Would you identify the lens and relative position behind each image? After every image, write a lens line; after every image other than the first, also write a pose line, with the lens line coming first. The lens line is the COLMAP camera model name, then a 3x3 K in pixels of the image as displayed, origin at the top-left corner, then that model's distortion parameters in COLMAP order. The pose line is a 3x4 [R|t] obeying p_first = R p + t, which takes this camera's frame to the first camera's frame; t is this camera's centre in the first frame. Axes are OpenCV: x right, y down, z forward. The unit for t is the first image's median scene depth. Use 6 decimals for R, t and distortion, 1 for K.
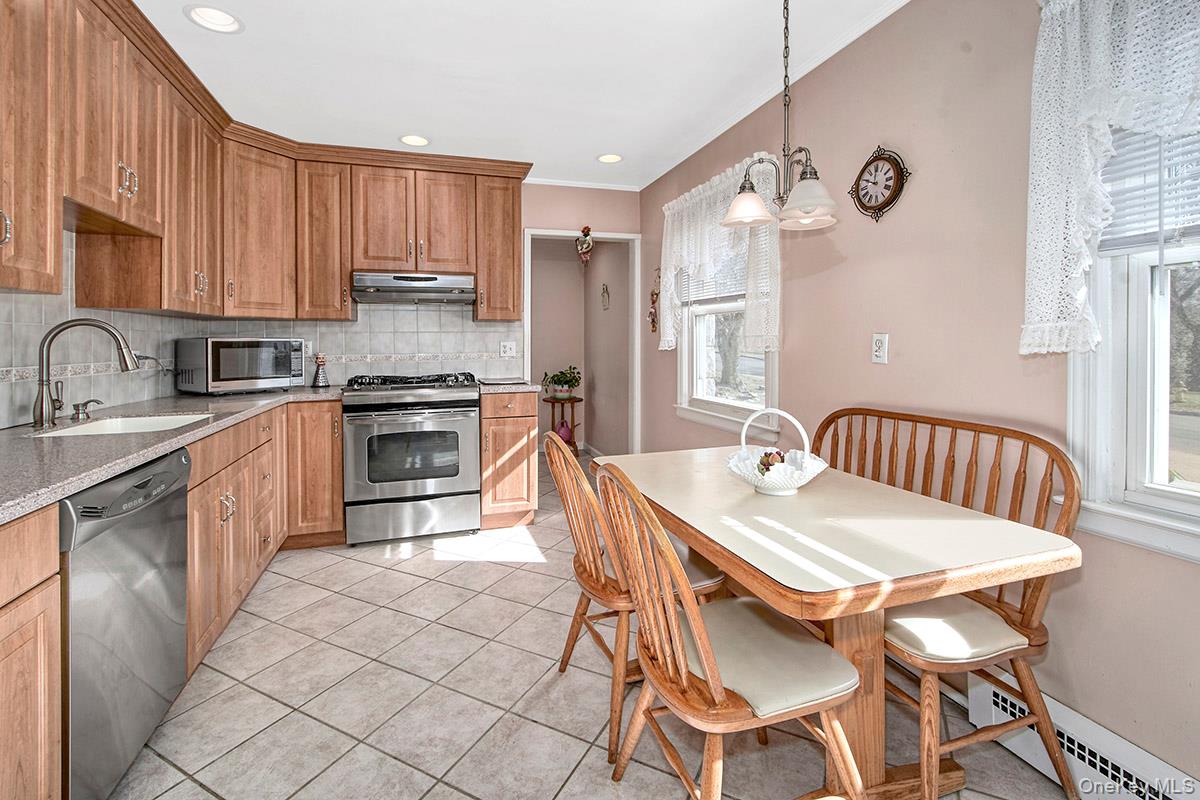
lens RADIAL K [[526.1, 0, 593.0], [0, 526.1, 346.6], [0, 0, 1]] dist [0.004389, -0.001286]
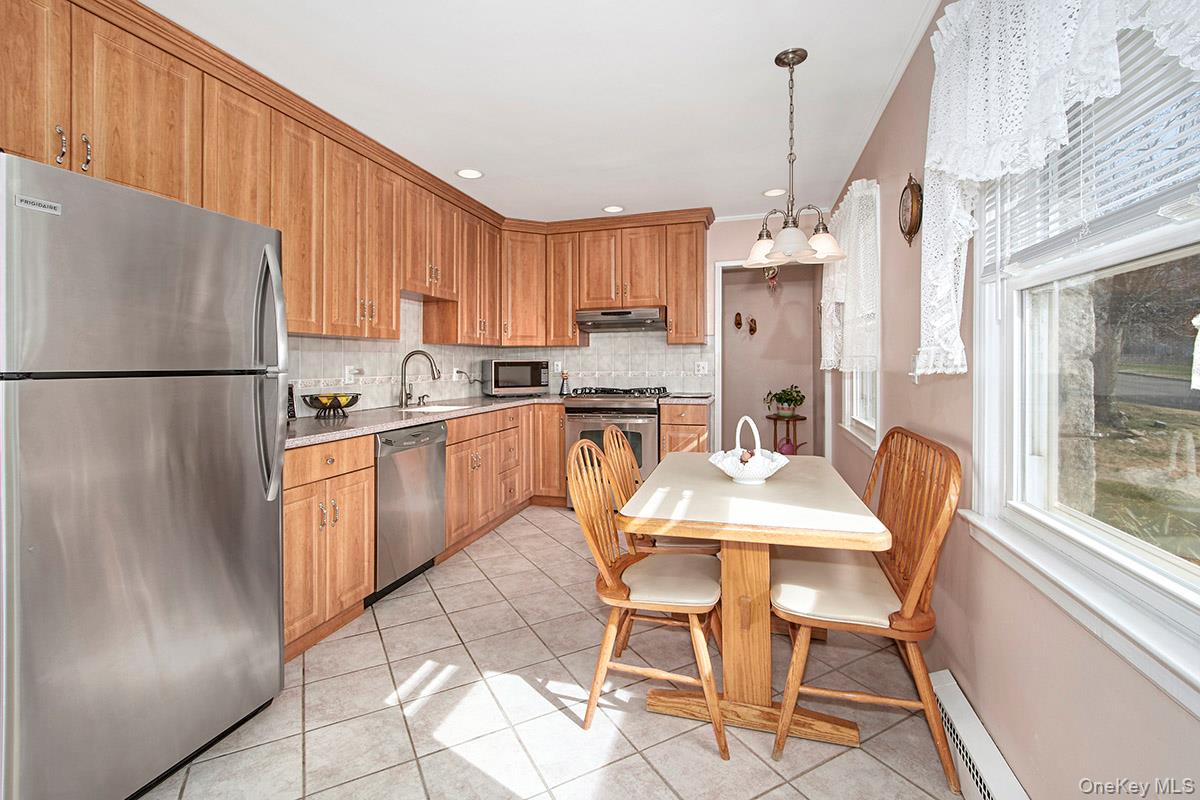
lens RADIAL K [[526.1, 0, 588.0], [0, 526.1, 363.1], [0, 0, 1]] dist [0.004389, -0.001286]
pose [[0.827636, -0.000838, -0.561265, 0.359342], [-0.001532, 0.999992, -0.003752, -0.001447], [0.561264, 0.003965, 0.827627, -0.124953]]
